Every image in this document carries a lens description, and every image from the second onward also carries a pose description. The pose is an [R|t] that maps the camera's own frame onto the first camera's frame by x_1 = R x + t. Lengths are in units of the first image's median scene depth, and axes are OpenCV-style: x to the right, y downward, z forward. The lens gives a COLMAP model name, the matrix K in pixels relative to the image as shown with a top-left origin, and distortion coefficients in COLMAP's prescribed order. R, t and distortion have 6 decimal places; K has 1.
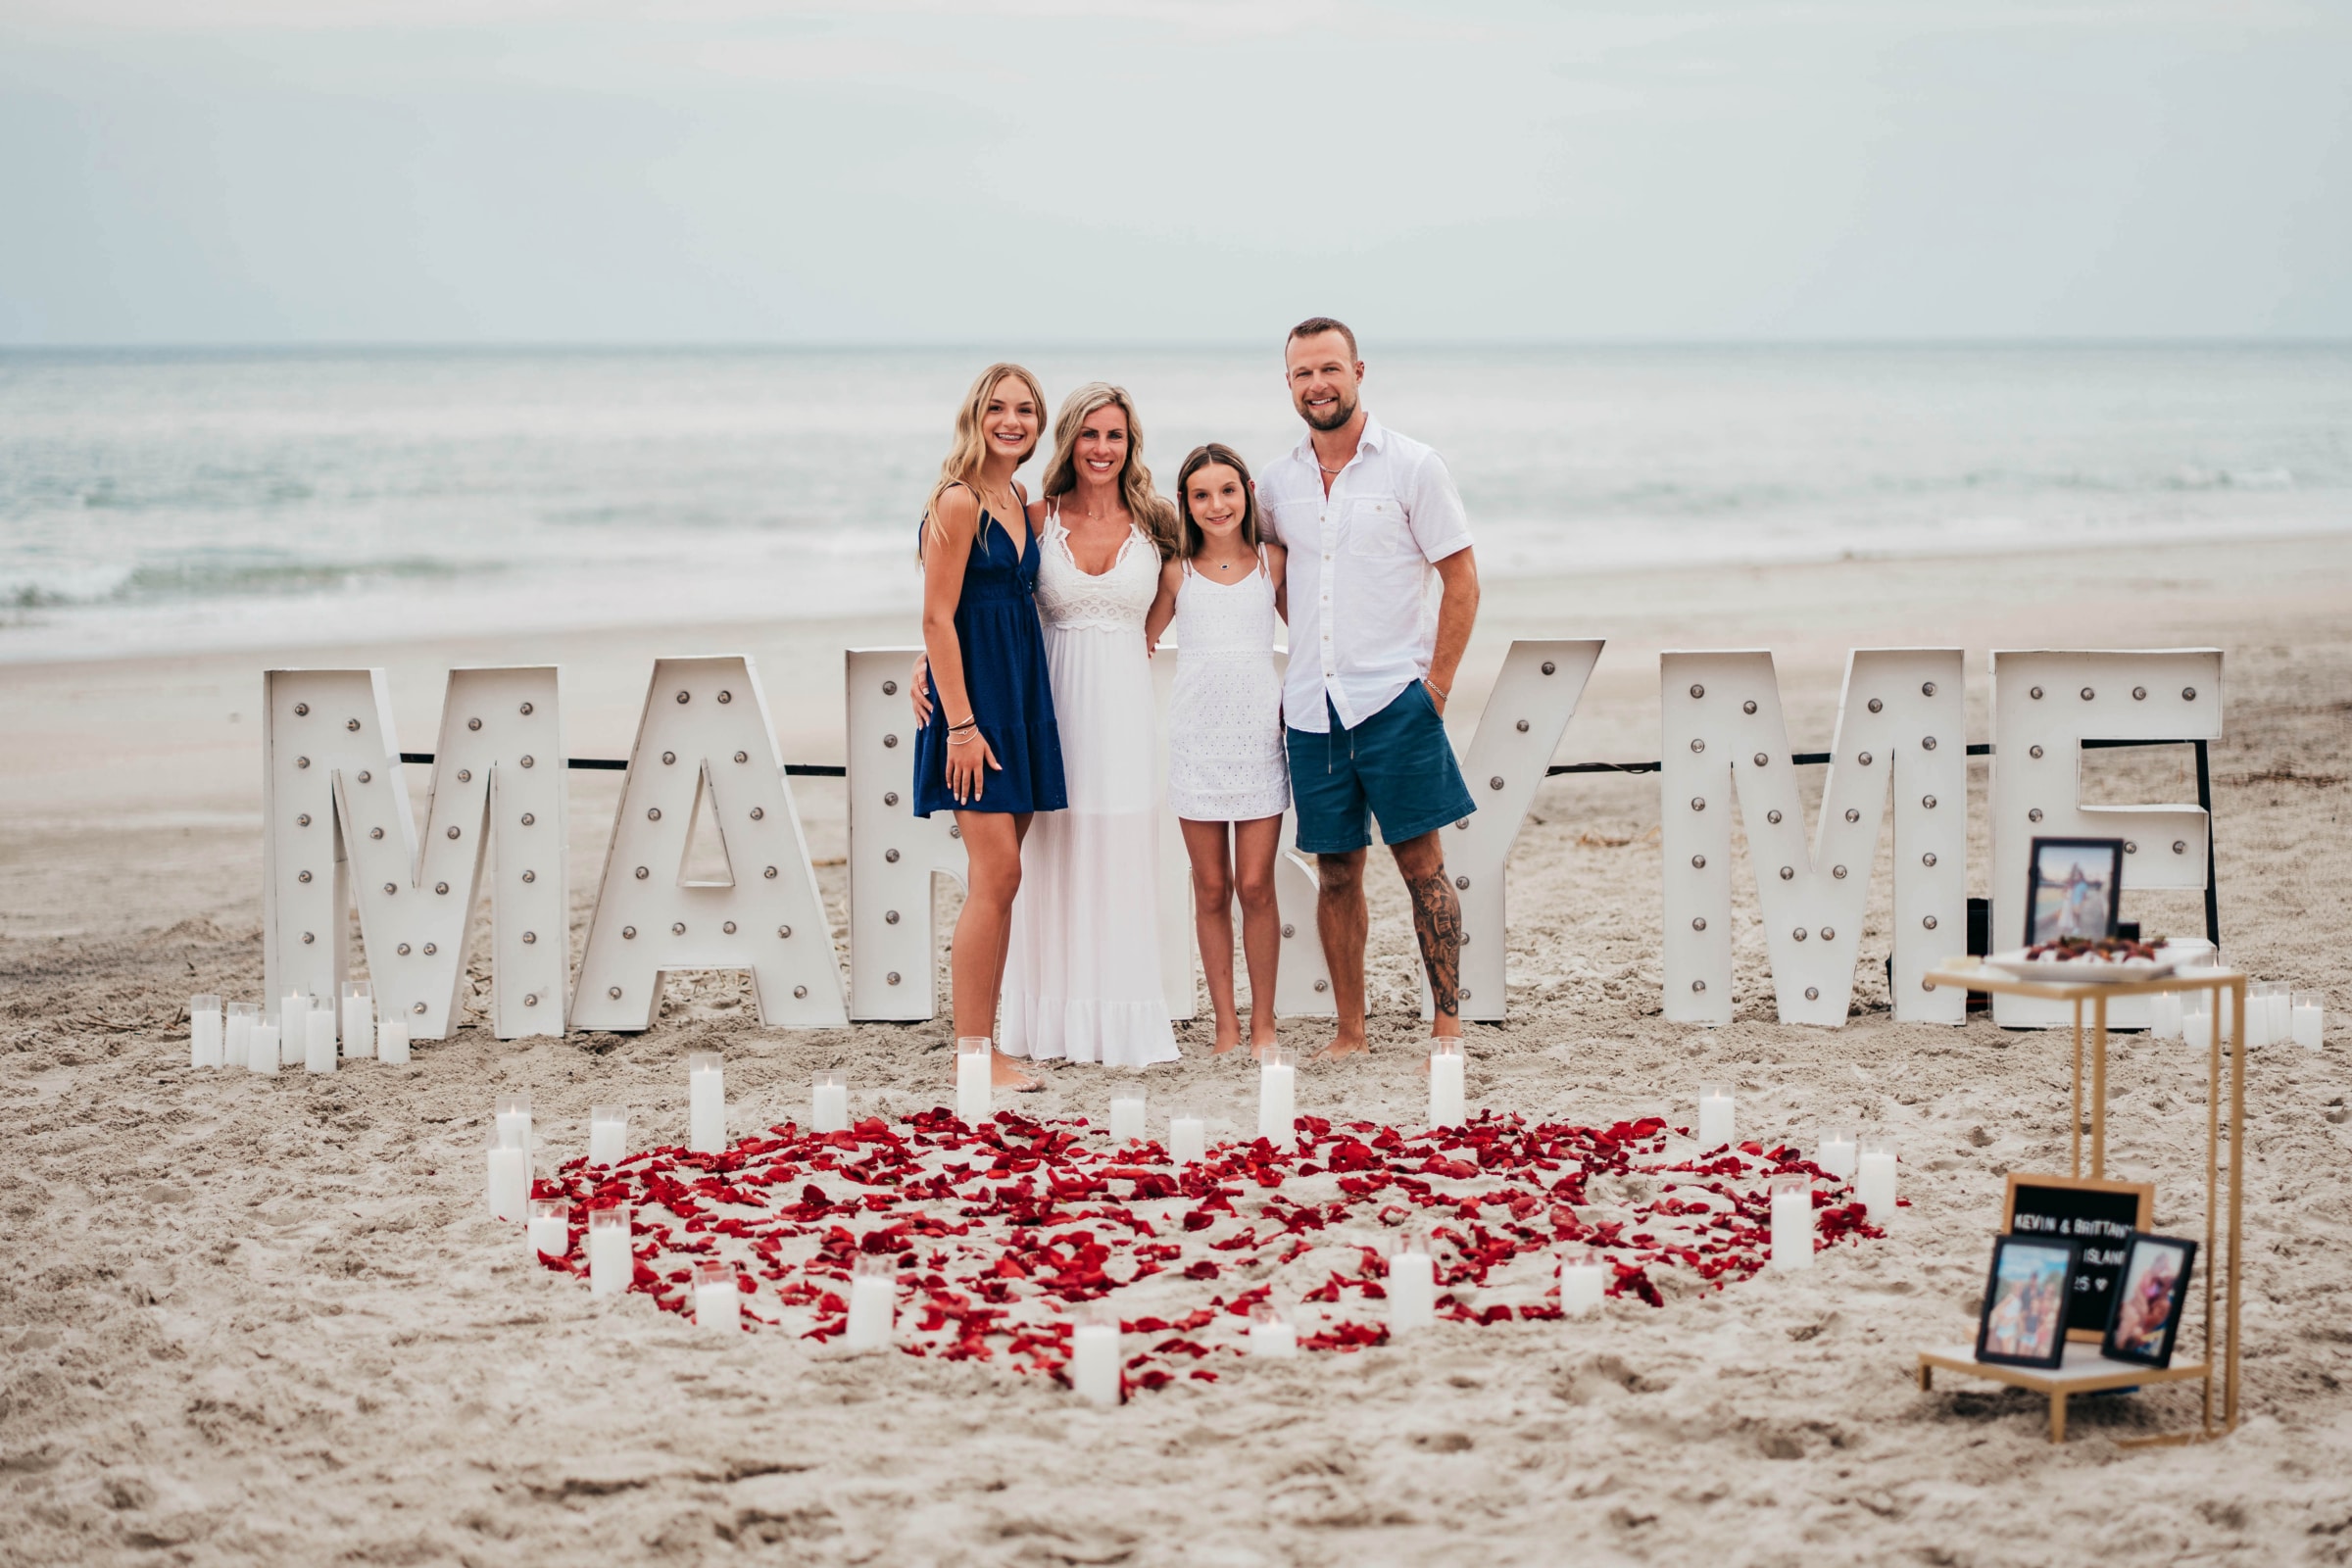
lens RADIAL K [[6003.2, 0, 1176.0], [0, 6003.2, 784.0], [0, 0, 1]] dist [0.016798, -1.151533]
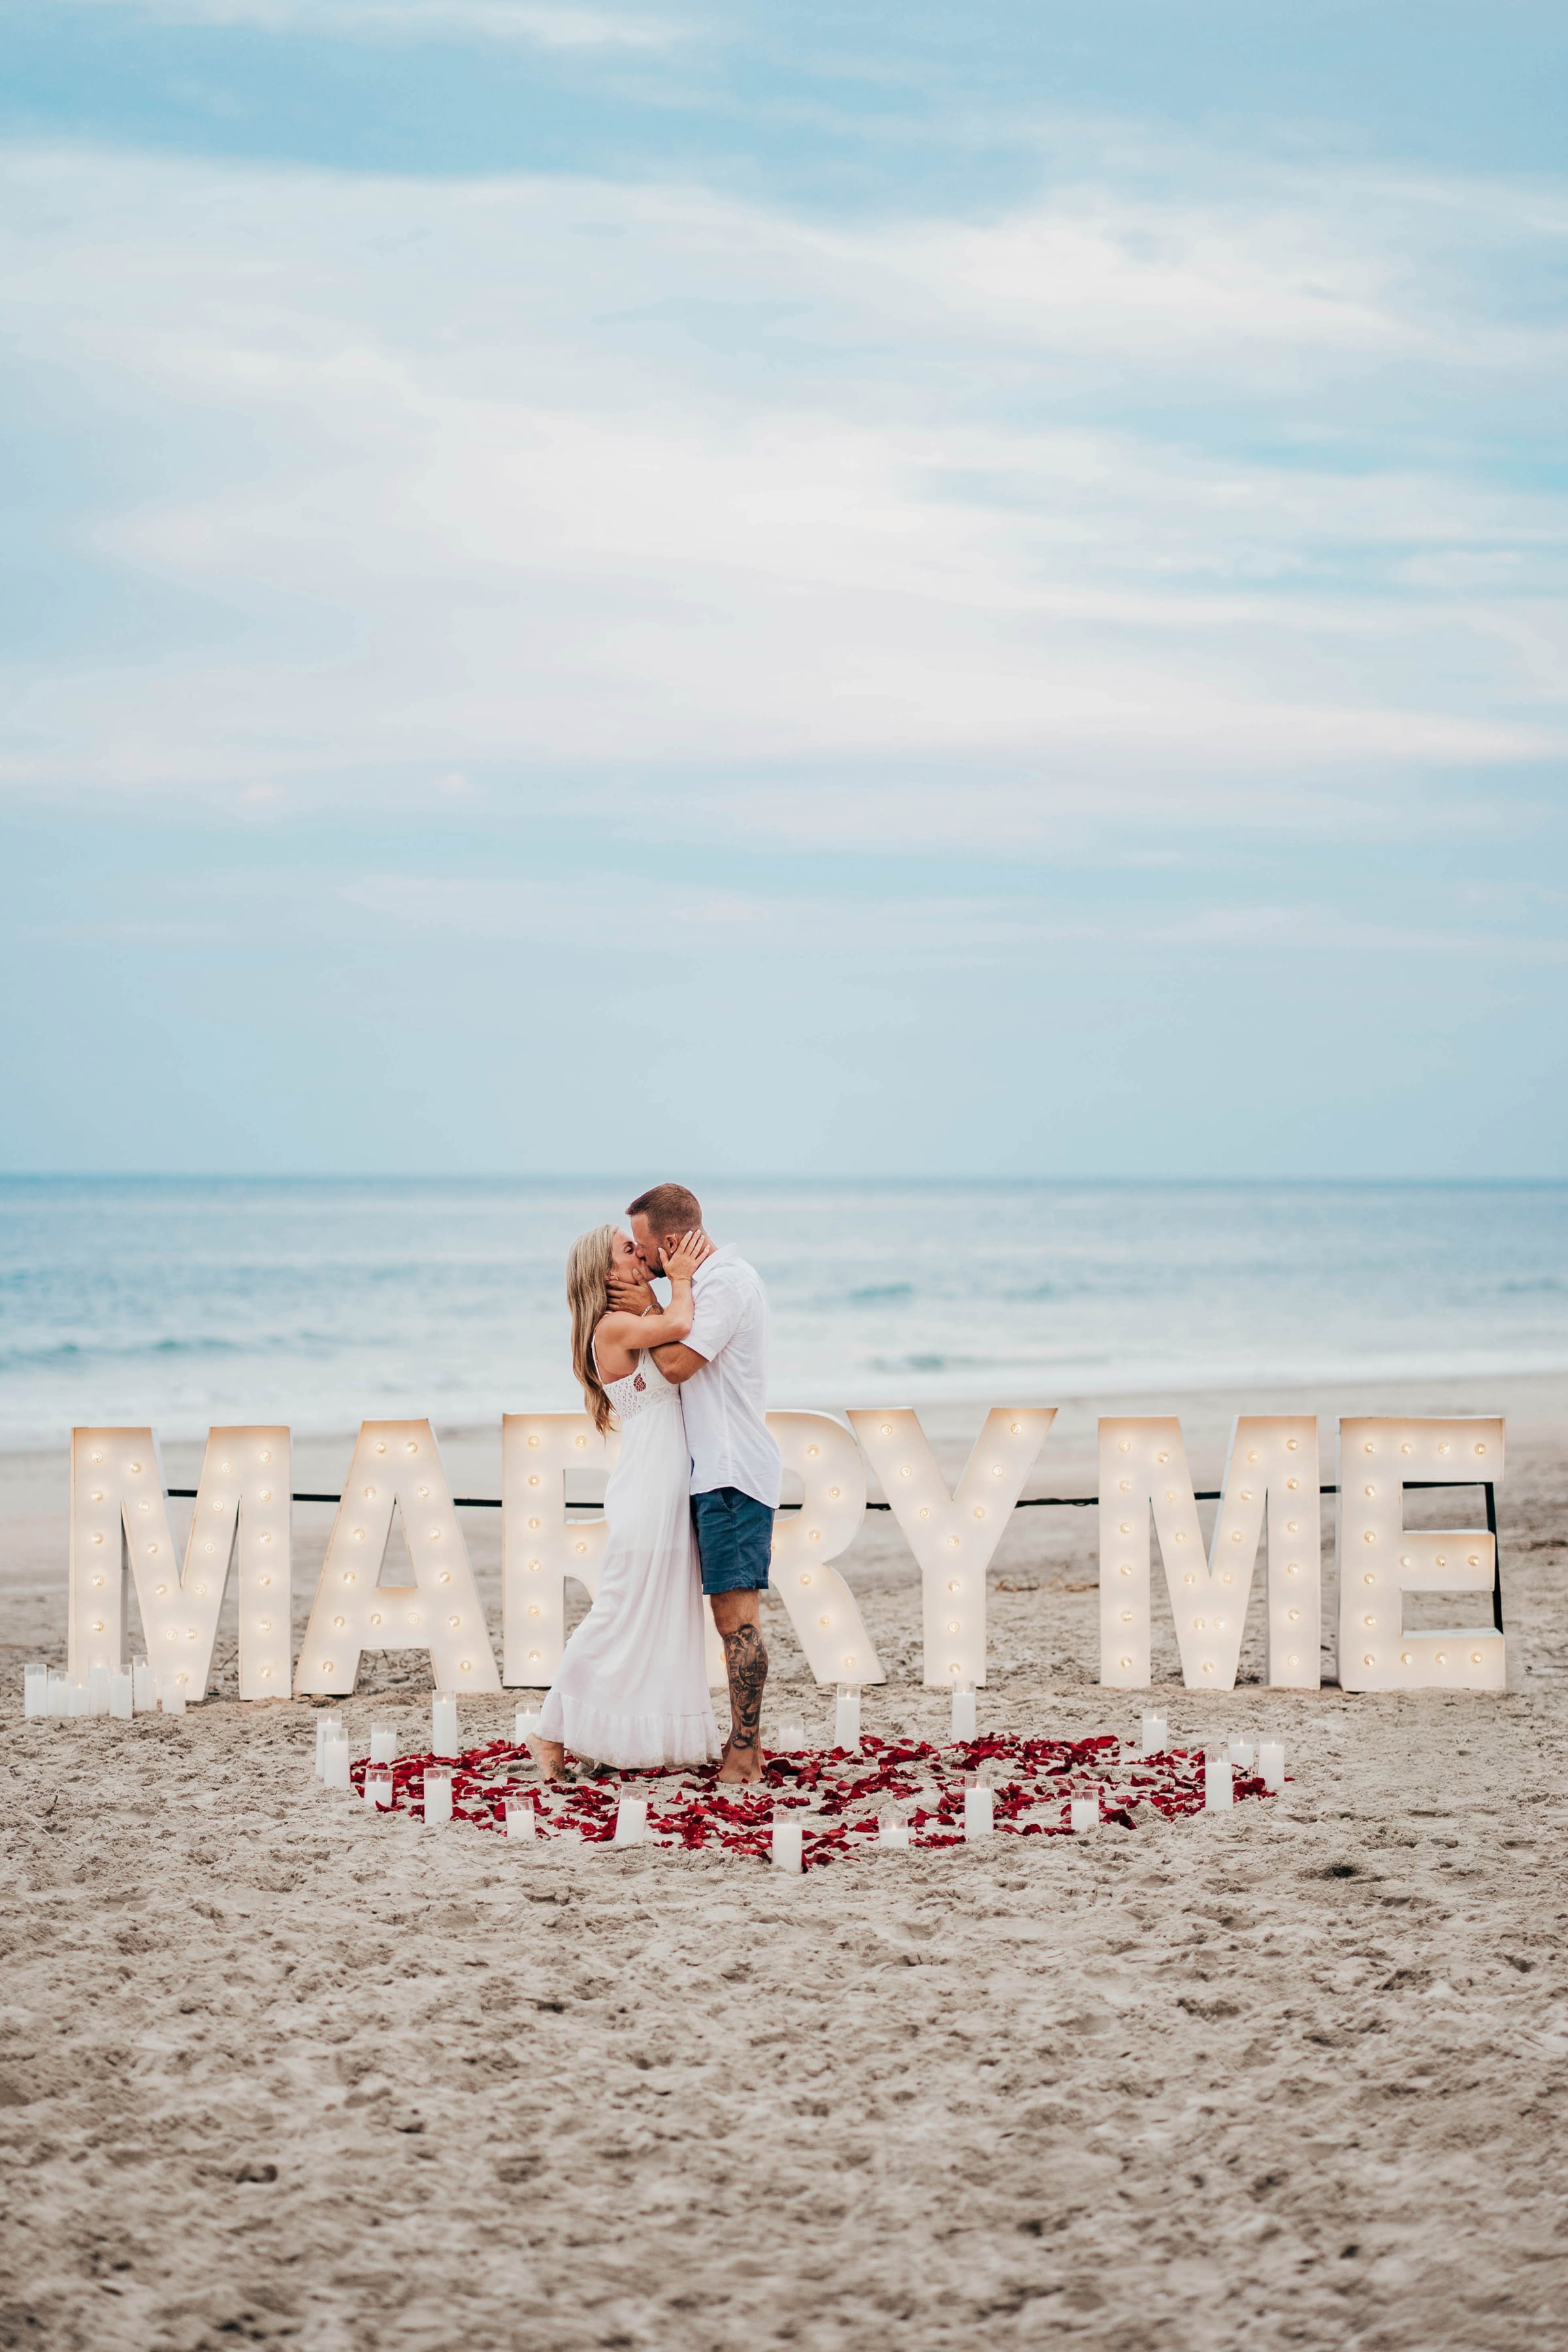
lens RADIAL K [[6054.8, 0, 784.0], [0, 6054.8, 1176.0], [0, 0, 1]] dist [0.055656, -2.101568]
pose [[0.998639, 0.006895, 0.051703, -0.075534], [-0.003079, 0.997289, -0.073519, 0.029878], [-0.052070, 0.073260, 0.995953, -0.455684]]
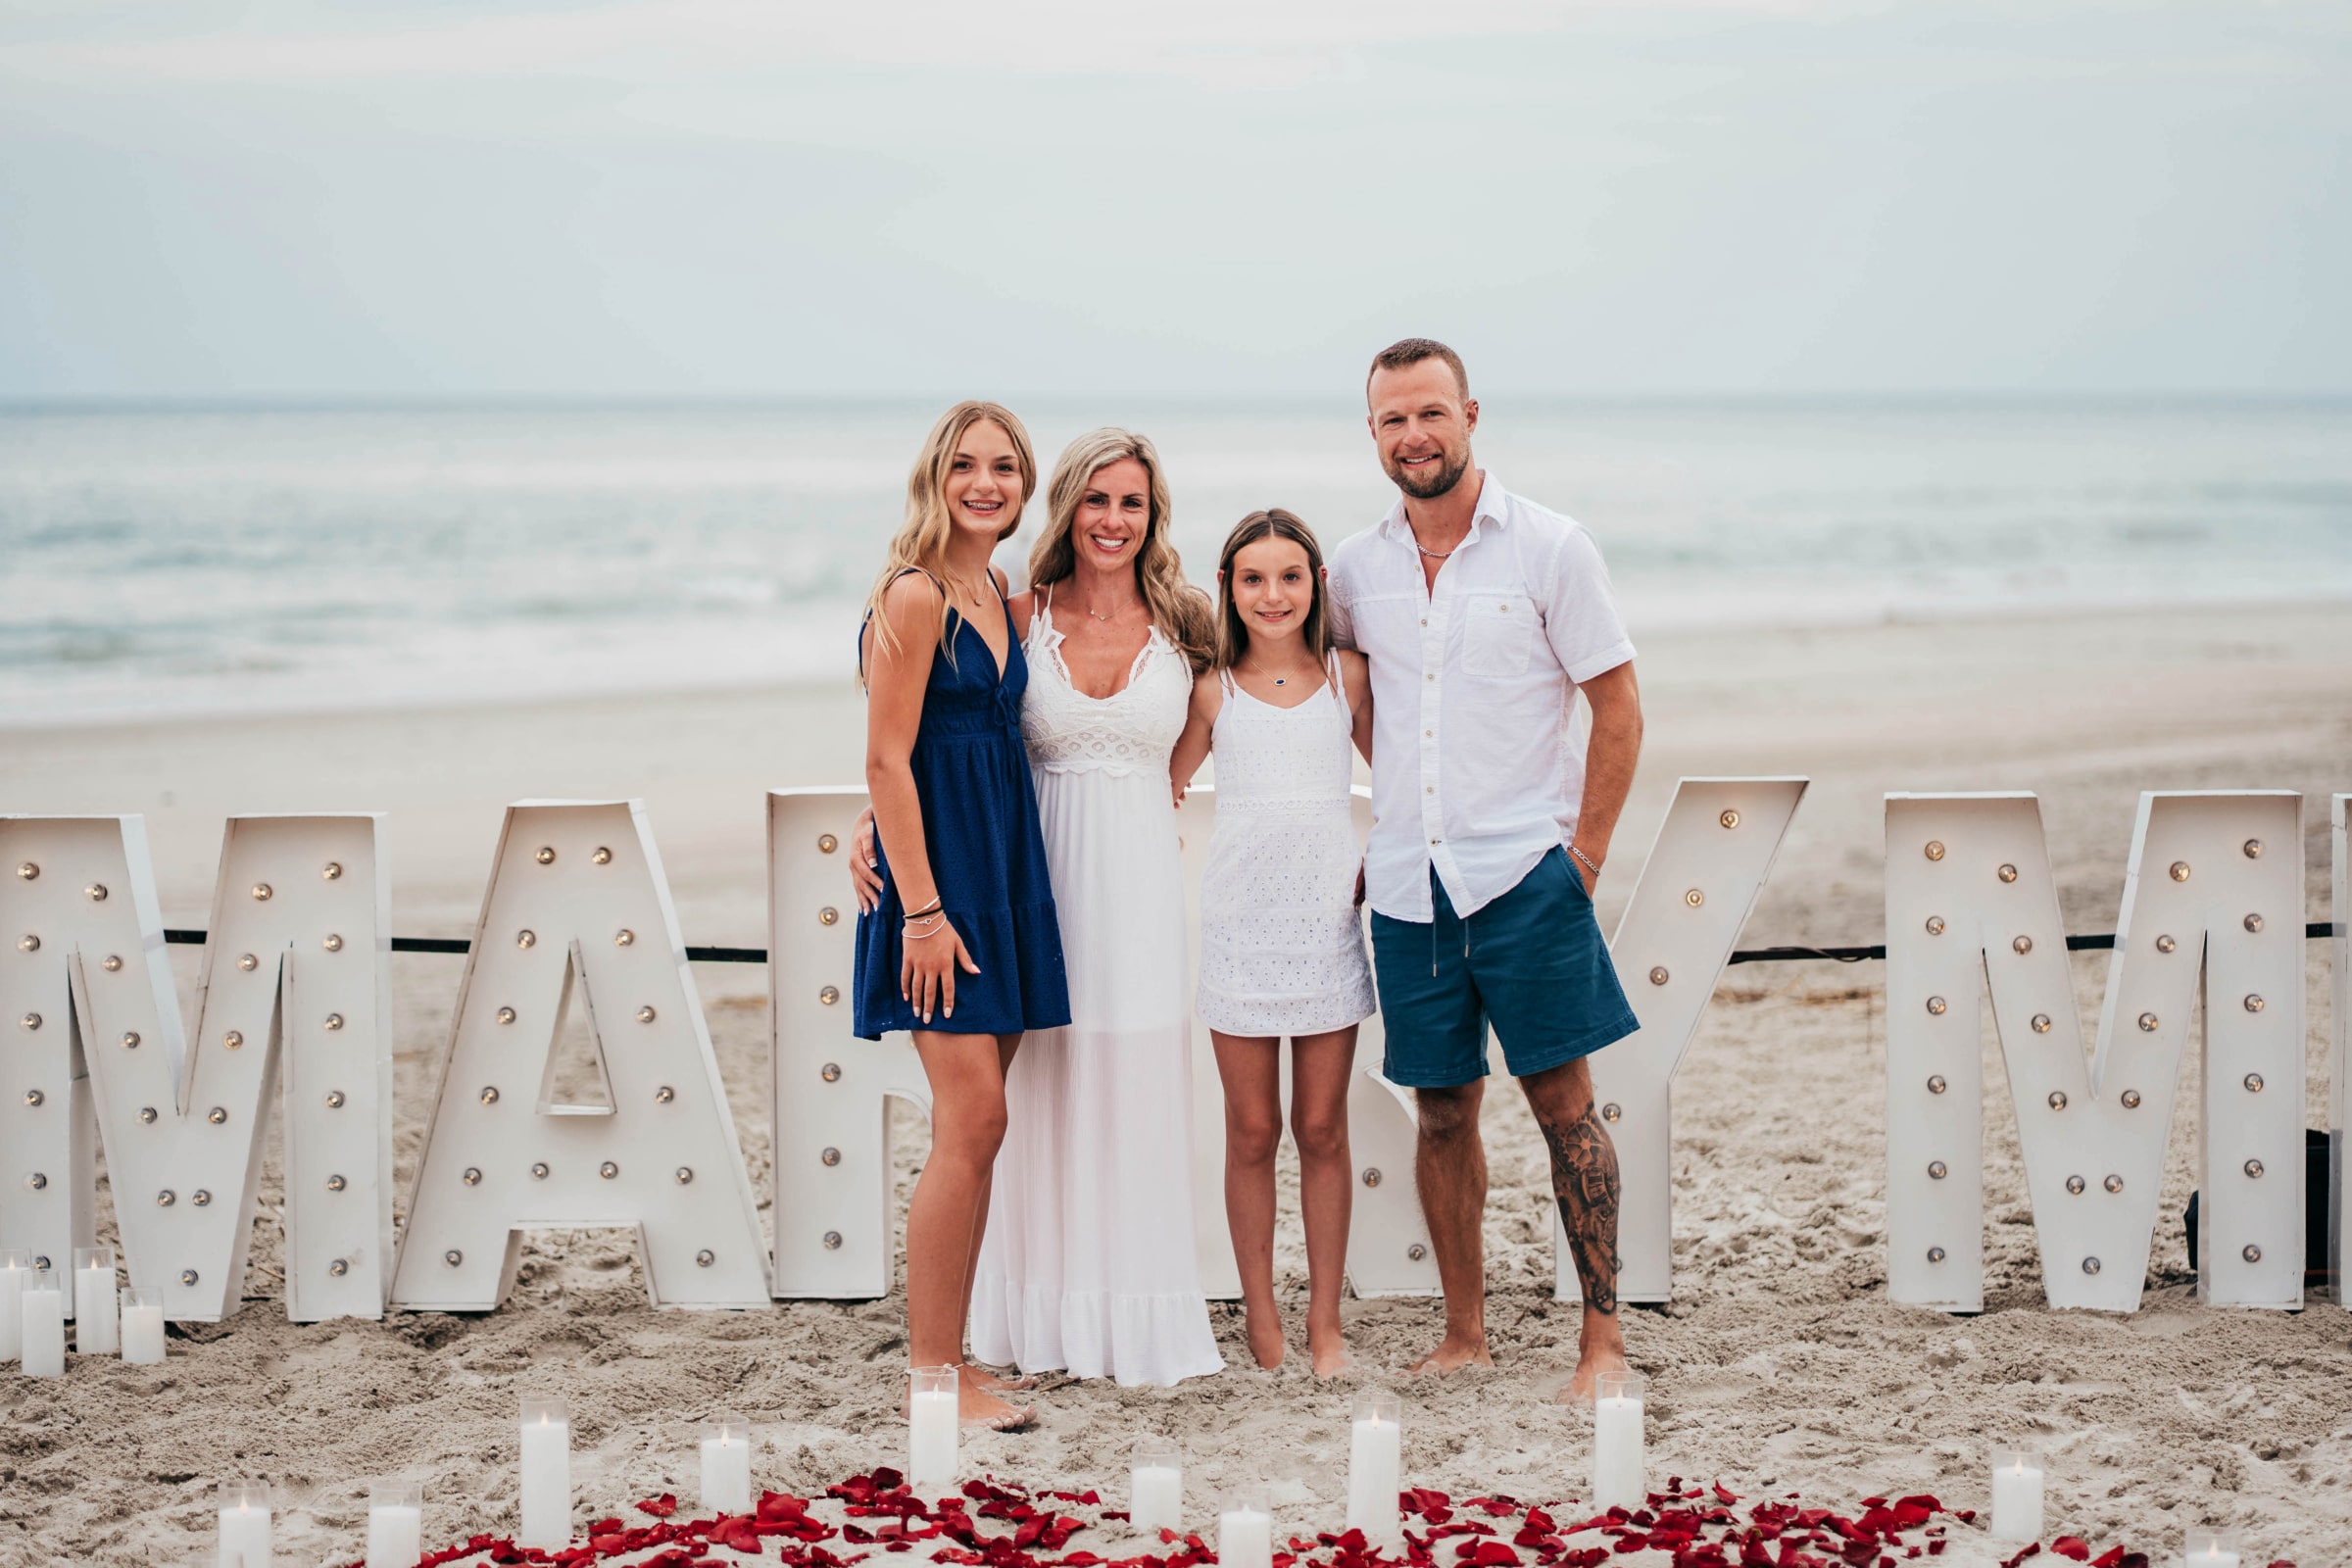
lens RADIAL K [[6054.8, 0, 1176.0], [0, 6054.8, 784.0], [0, 0, 1]] dist [0.055656, -2.101568]
pose [[0.999998, 0.000967, -0.001572, -0.004941], [-0.000982, 0.999953, -0.009605, -0.019605], [0.001563, 0.009607, 0.999953, 0.316124]]
